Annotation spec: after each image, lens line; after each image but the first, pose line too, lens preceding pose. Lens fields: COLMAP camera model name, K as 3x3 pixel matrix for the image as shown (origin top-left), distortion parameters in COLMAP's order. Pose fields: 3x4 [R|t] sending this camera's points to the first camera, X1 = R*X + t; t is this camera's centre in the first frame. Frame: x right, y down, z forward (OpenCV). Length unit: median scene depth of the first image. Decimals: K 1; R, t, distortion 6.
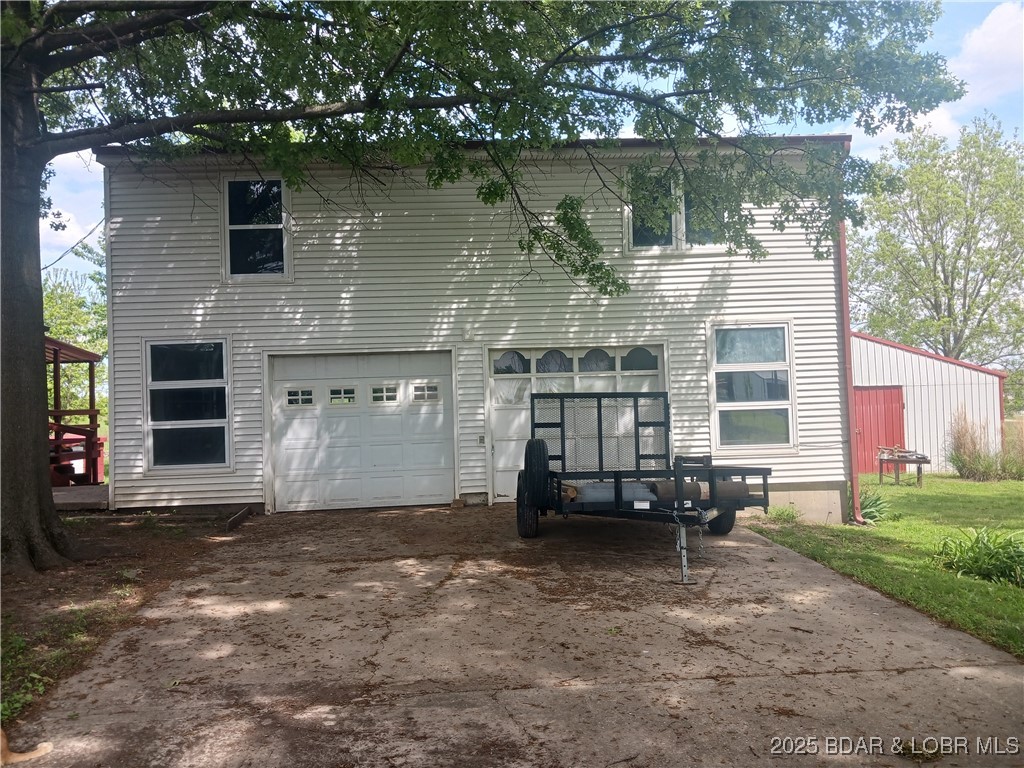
lens RADIAL K [[809.7, 0, 508.2], [0, 809.7, 388.8], [0, 0, 1]] dist [0.058943, -0.072113]
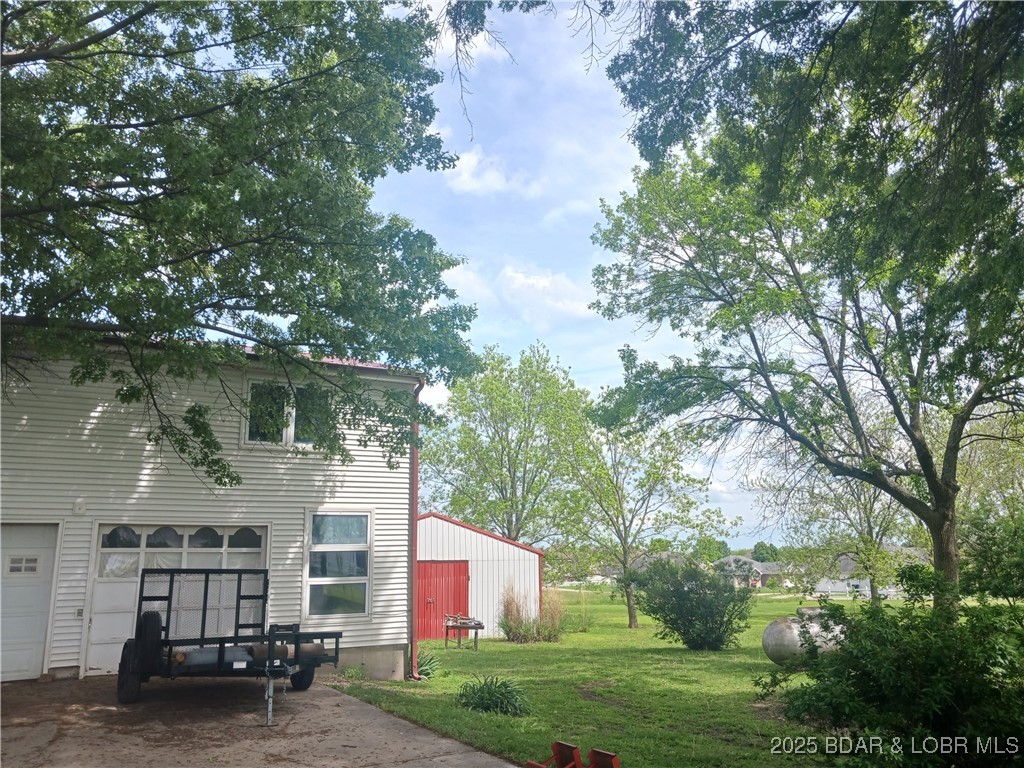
lens RADIAL K [[809.7, 0, 508.8], [0, 809.7, 381.0], [0, 0, 1]] dist [0.058943, -0.072113]
pose [[0.887549, 0.118106, 0.445318, -0.054384], [-0.021816, 0.976273, -0.215443, -0.014672], [-0.460197, 0.181501, 0.869066, -0.250079]]
